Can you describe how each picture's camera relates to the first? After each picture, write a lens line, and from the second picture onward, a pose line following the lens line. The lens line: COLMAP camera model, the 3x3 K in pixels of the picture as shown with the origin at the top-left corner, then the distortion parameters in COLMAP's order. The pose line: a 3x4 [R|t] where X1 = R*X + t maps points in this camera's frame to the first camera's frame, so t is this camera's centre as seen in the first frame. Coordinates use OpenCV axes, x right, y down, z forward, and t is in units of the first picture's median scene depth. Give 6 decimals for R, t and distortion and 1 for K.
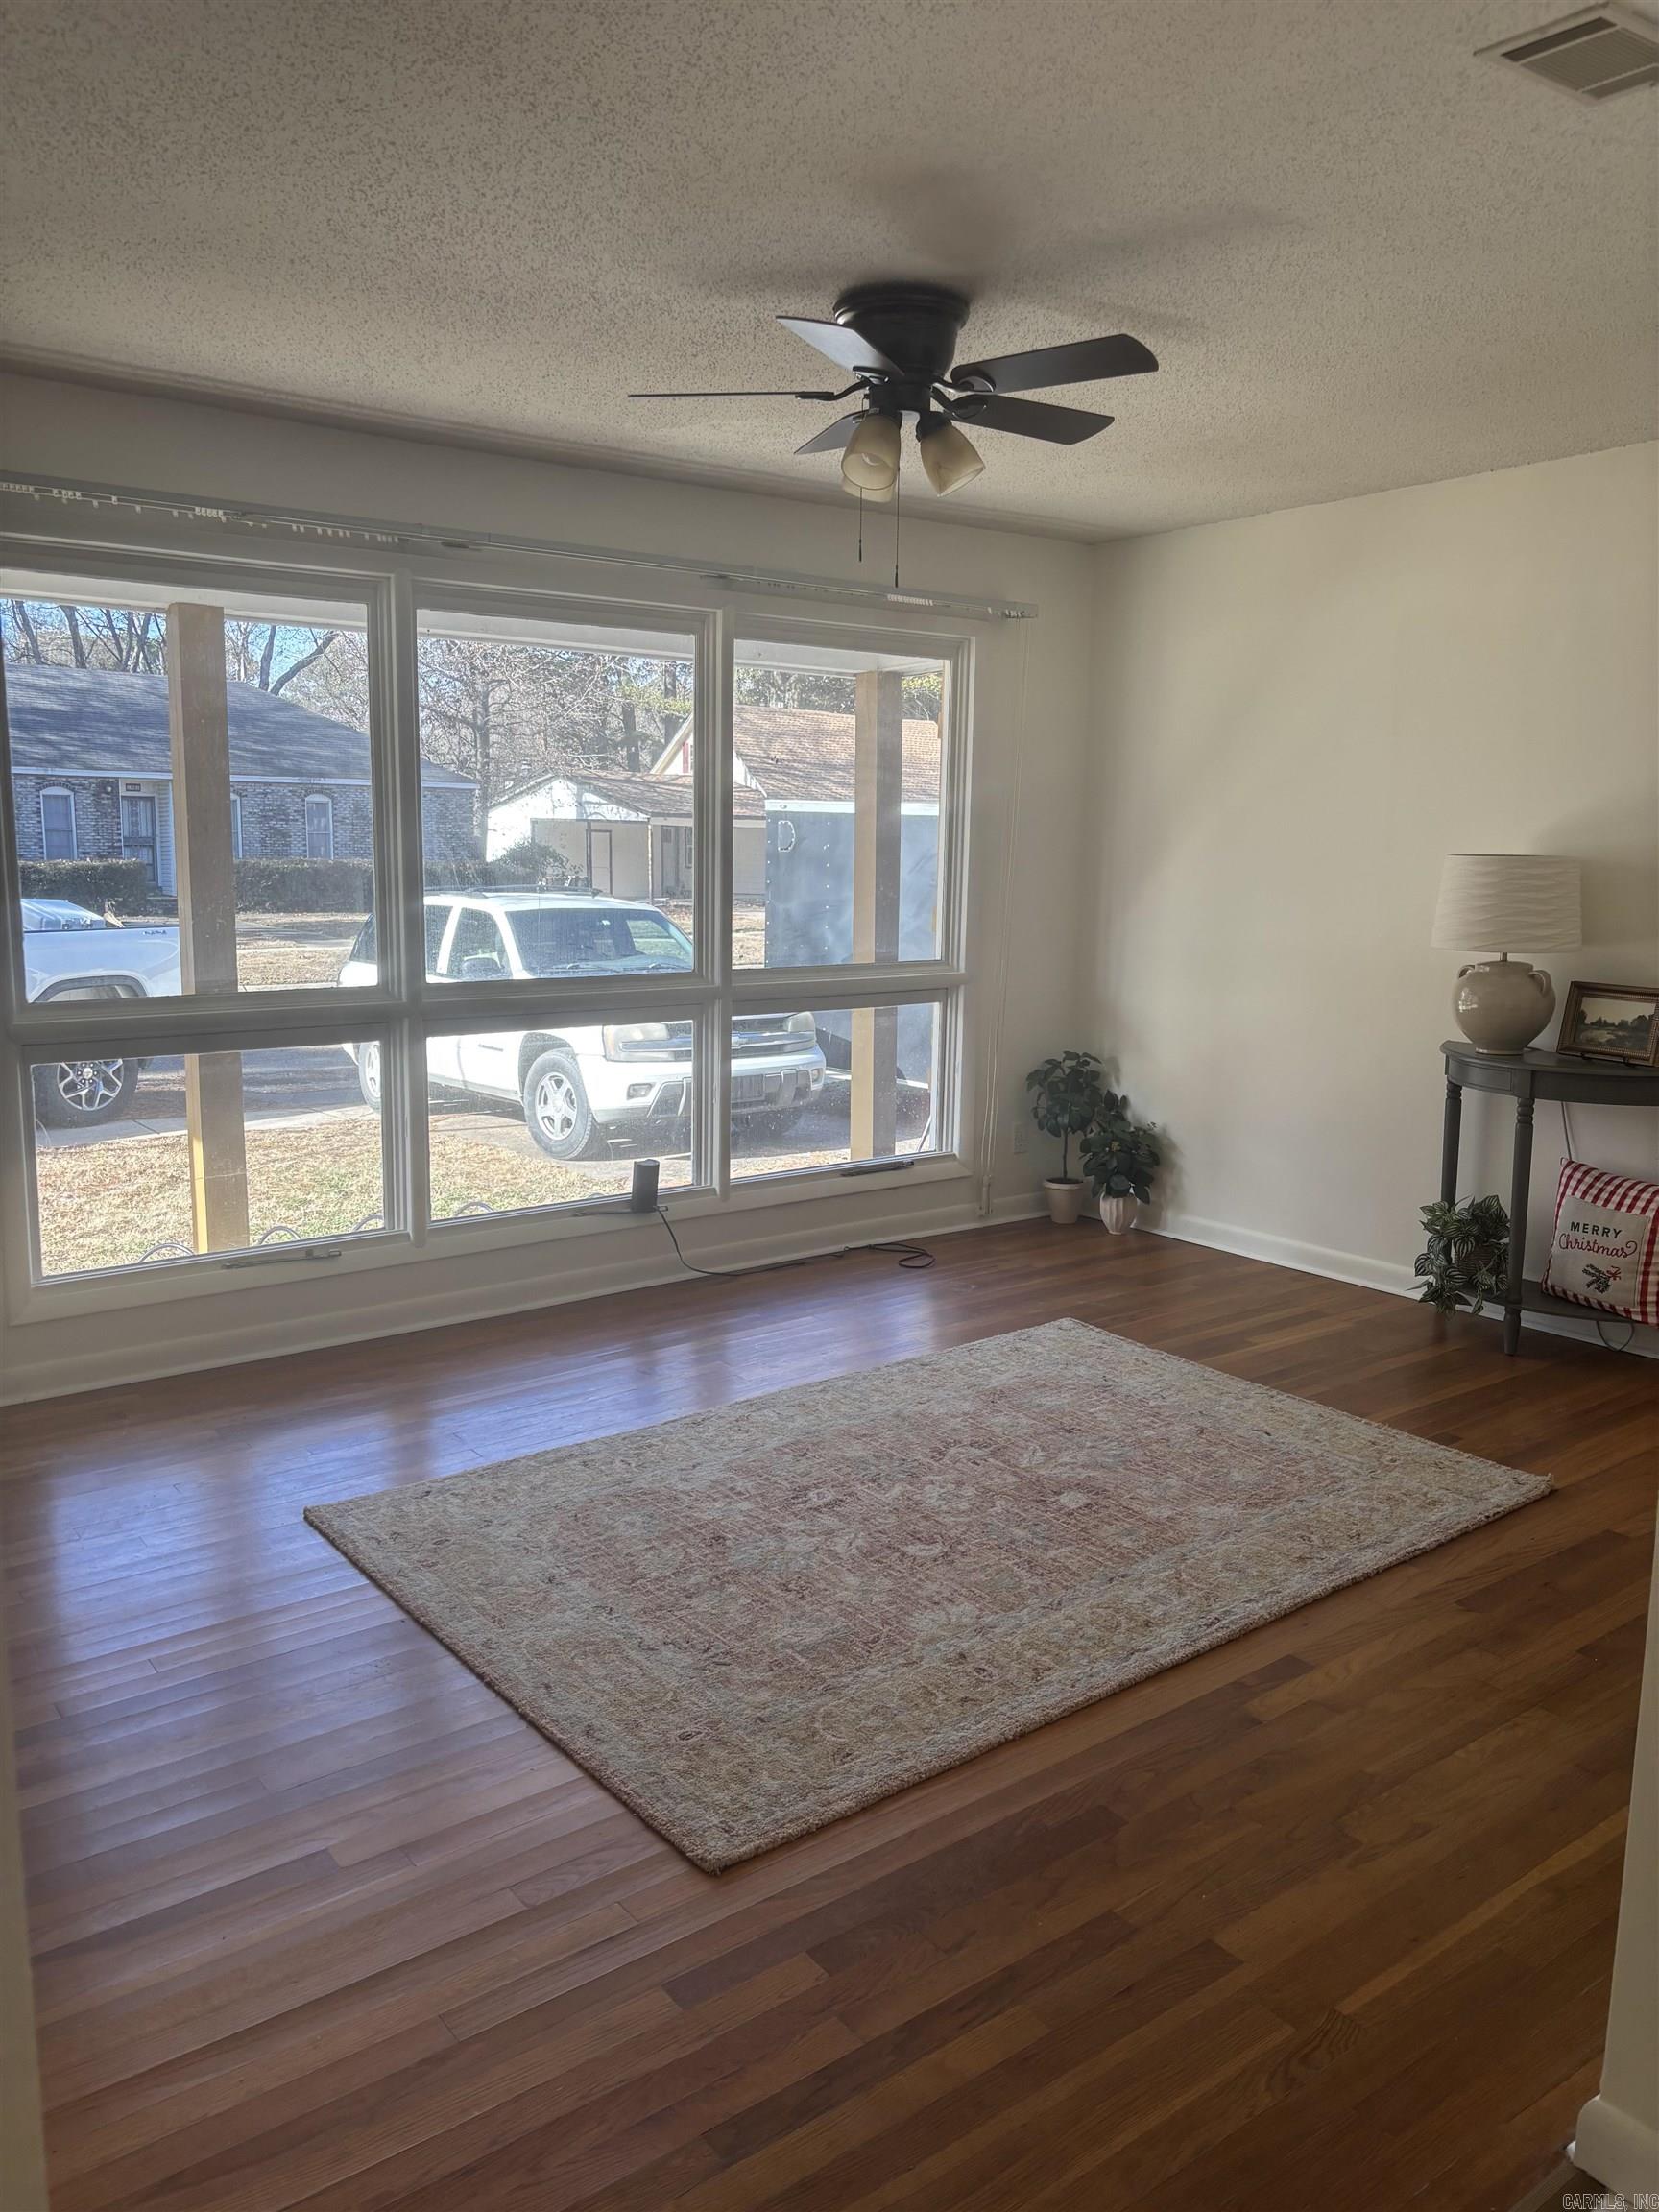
lens RADIAL K [[1668.7, 0, 831.2], [0, 1668.7, 1096.4], [0, 0, 1]] dist [0.040843, -0.049908]
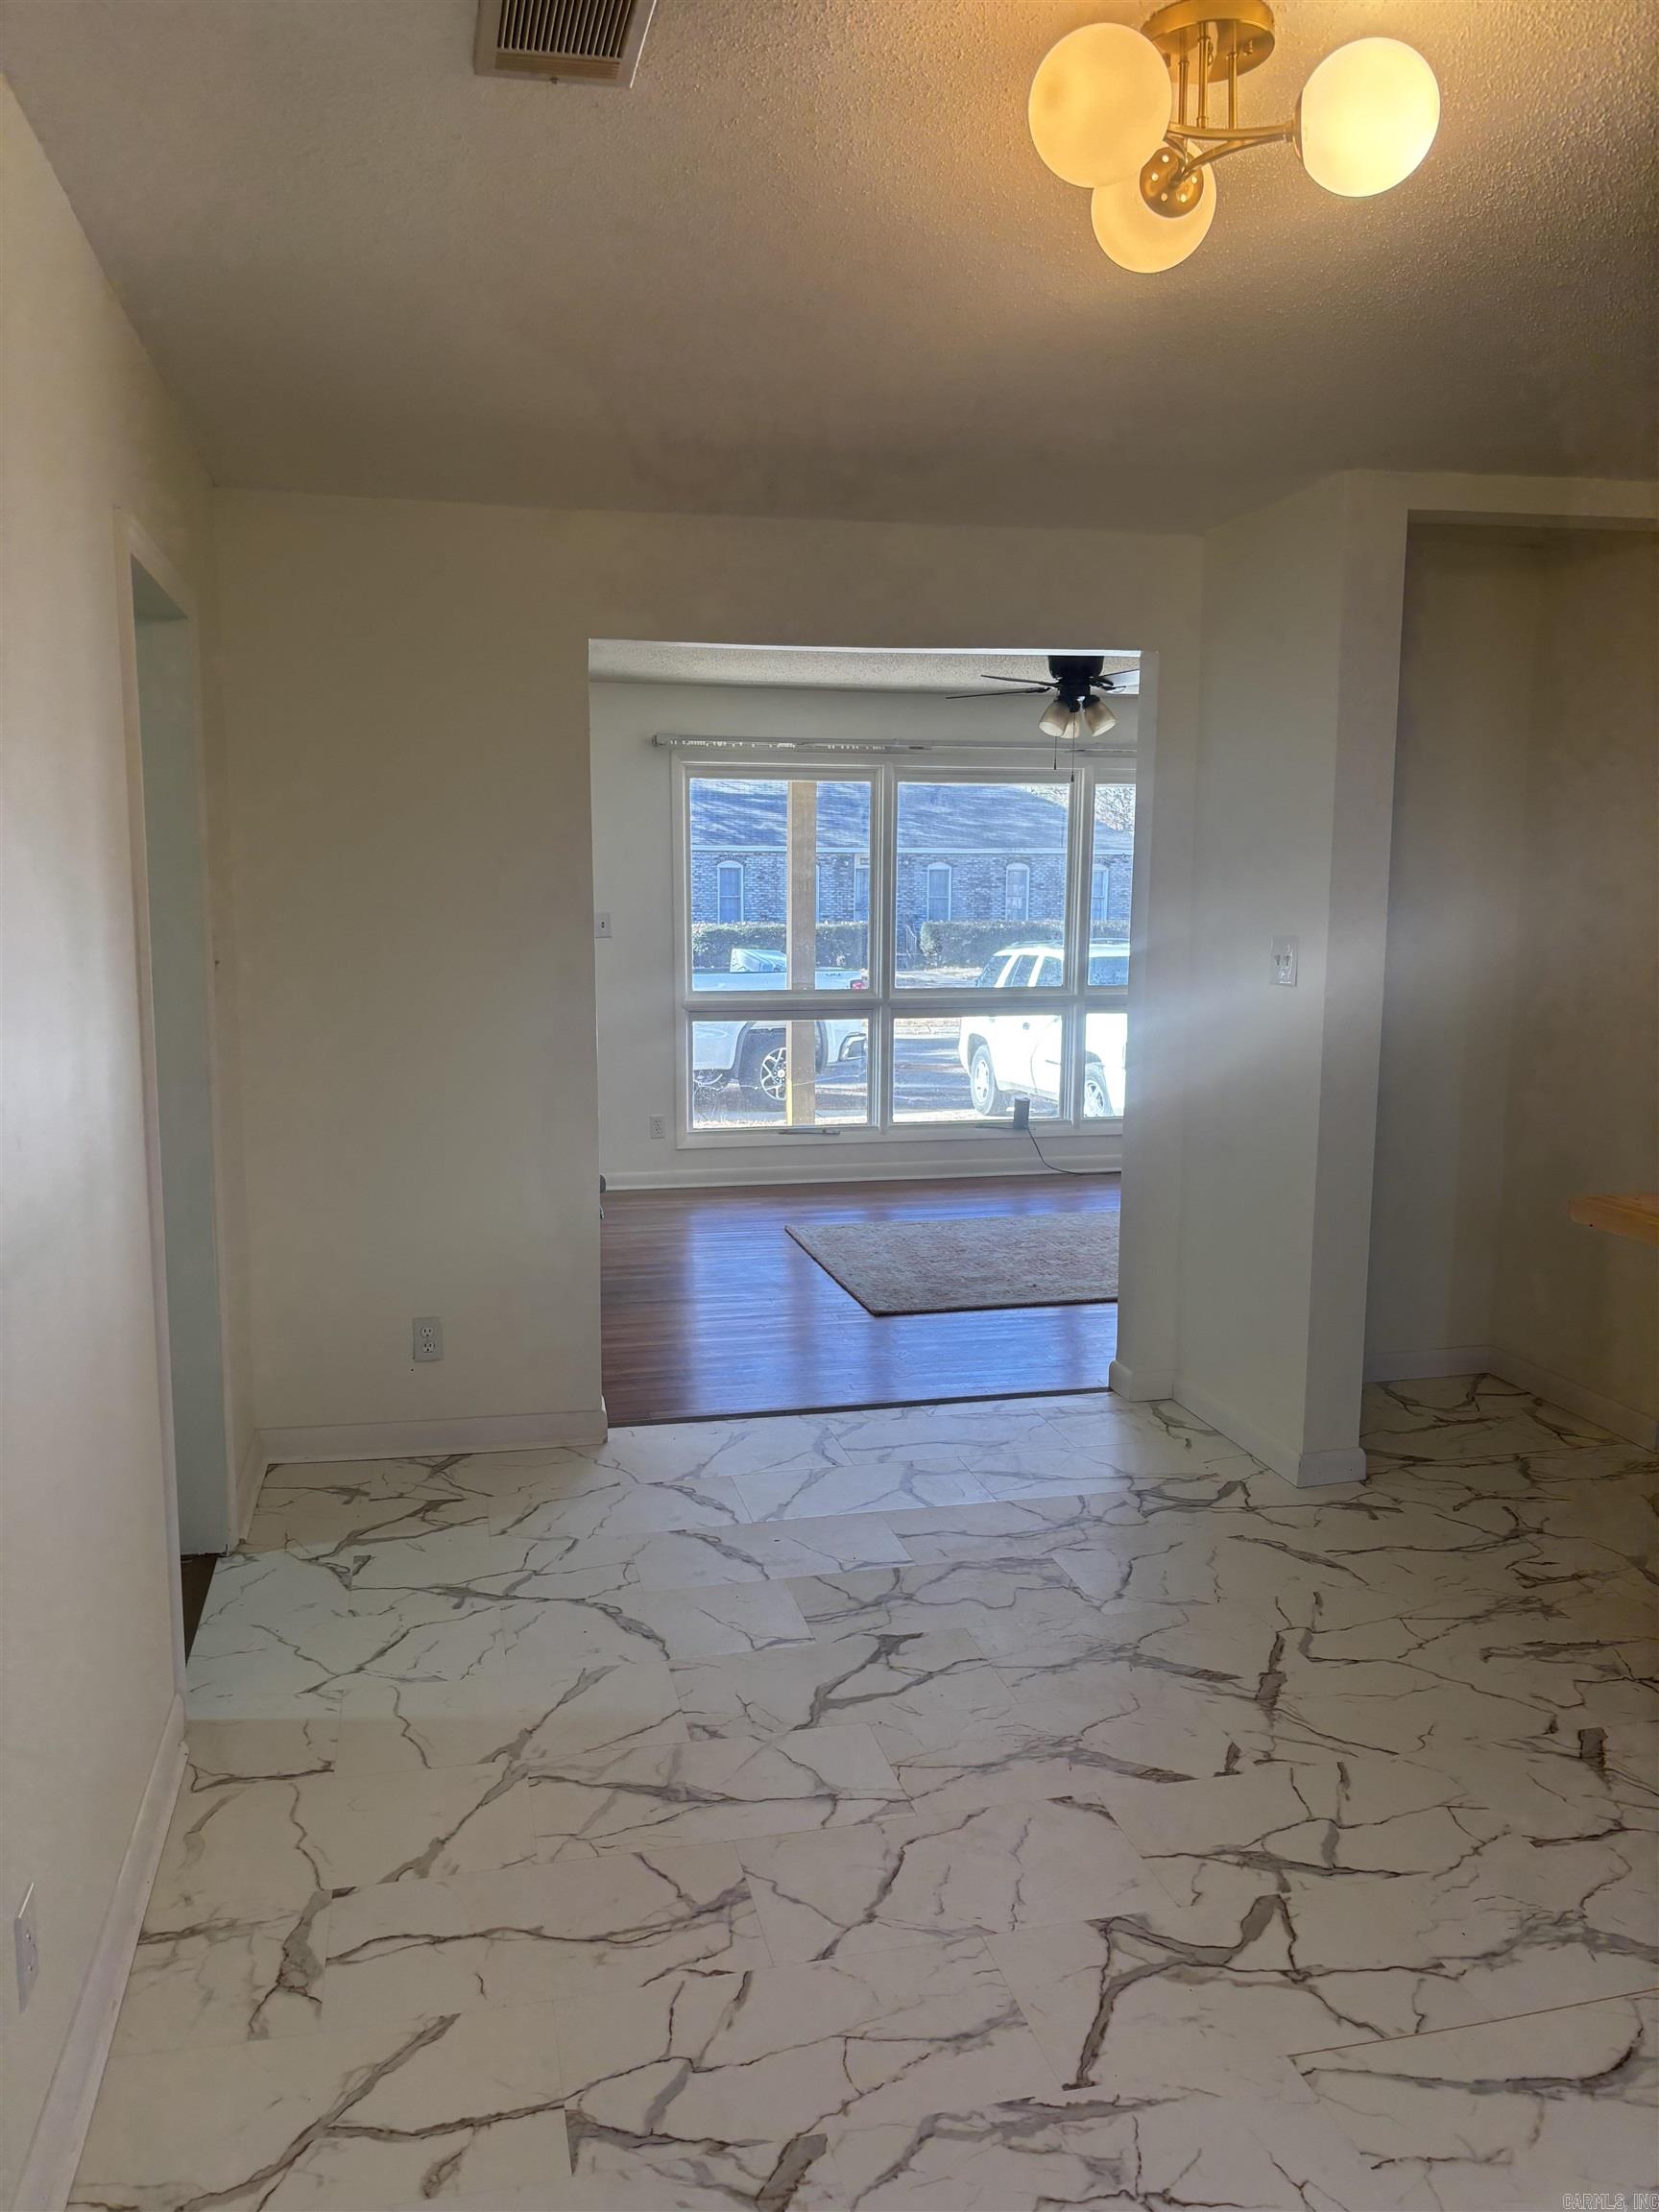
lens RADIAL K [[1668.7, 0, 808.4], [0, 1668.7, 1128.6], [0, 0, 1]] dist [0.040843, -0.049908]
pose [[0.906193, 0.049178, -0.419996, 0.512106], [-0.056131, 0.998415, -0.004202, 0.113956], [0.419123, 0.027383, 0.907516, -0.779833]]
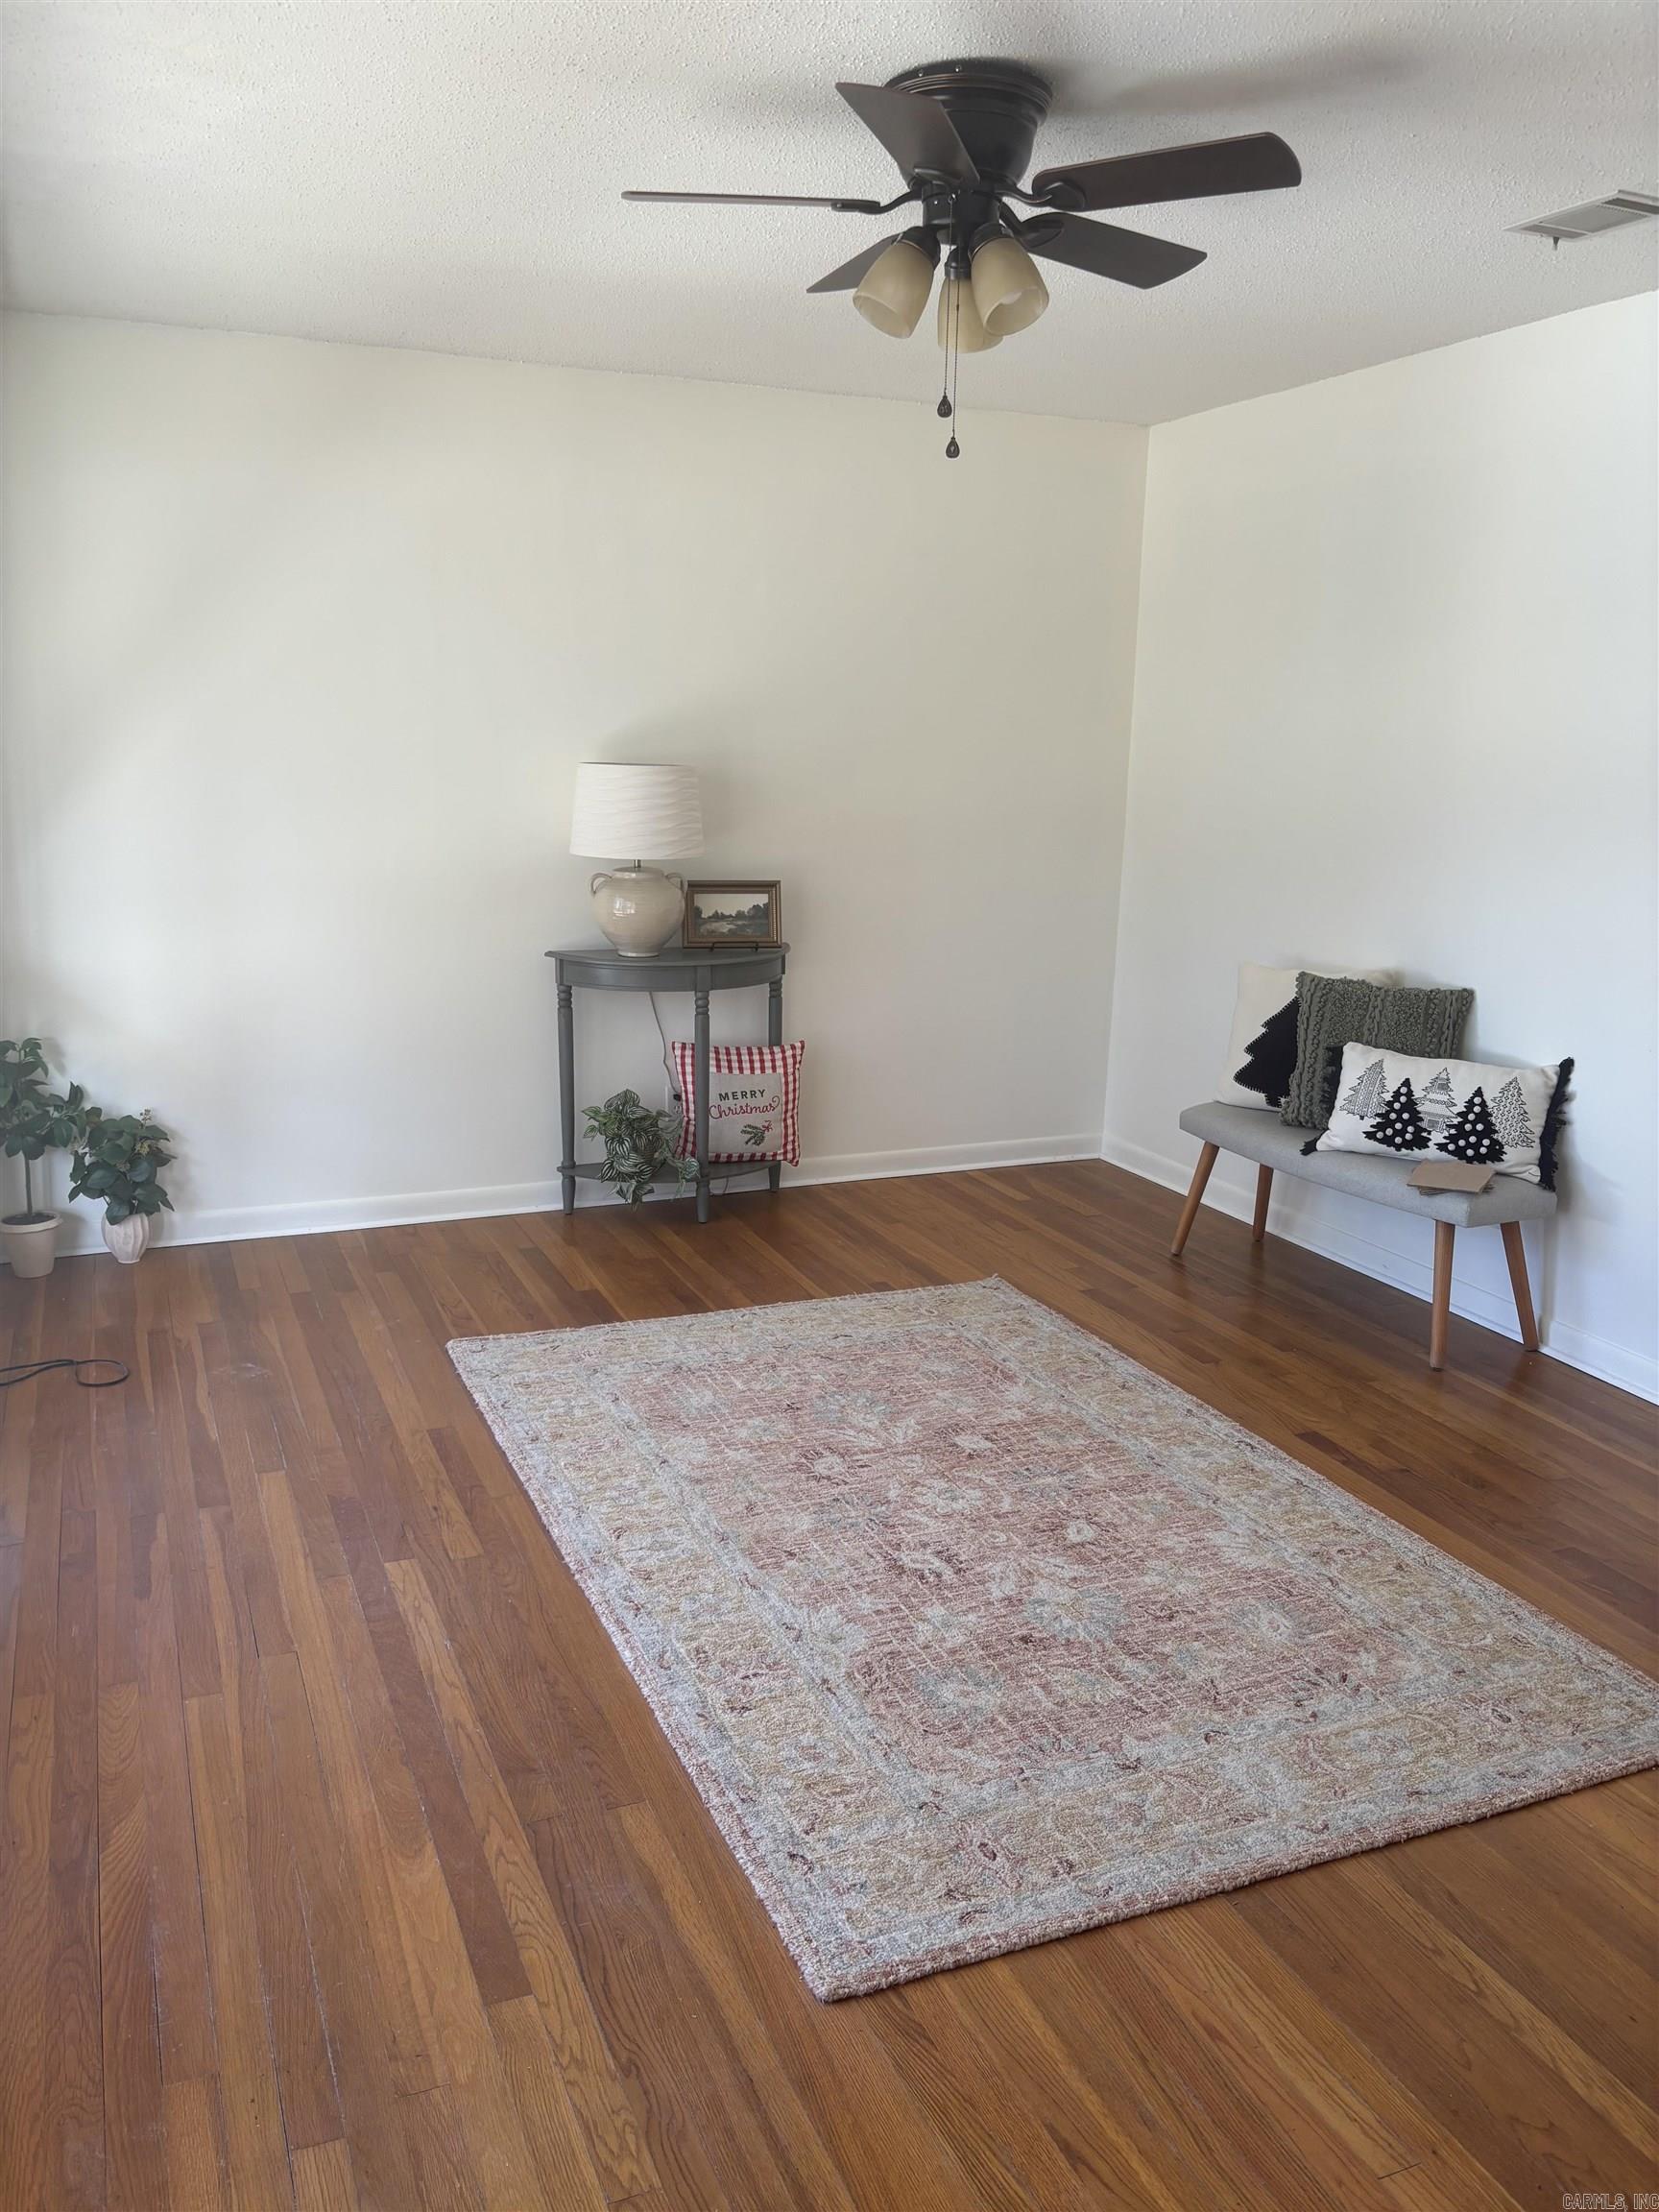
lens RADIAL K [[1668.7, 0, 732.0], [0, 1668.7, 1145.3], [0, 0, 1]] dist [0.040843, -0.049908]
pose [[0.256338, -0.233317, 0.938005, -0.664332], [0.131831, 0.969801, 0.205198, -0.129566], [-0.957555, 0.071058, 0.279356, 0.720758]]
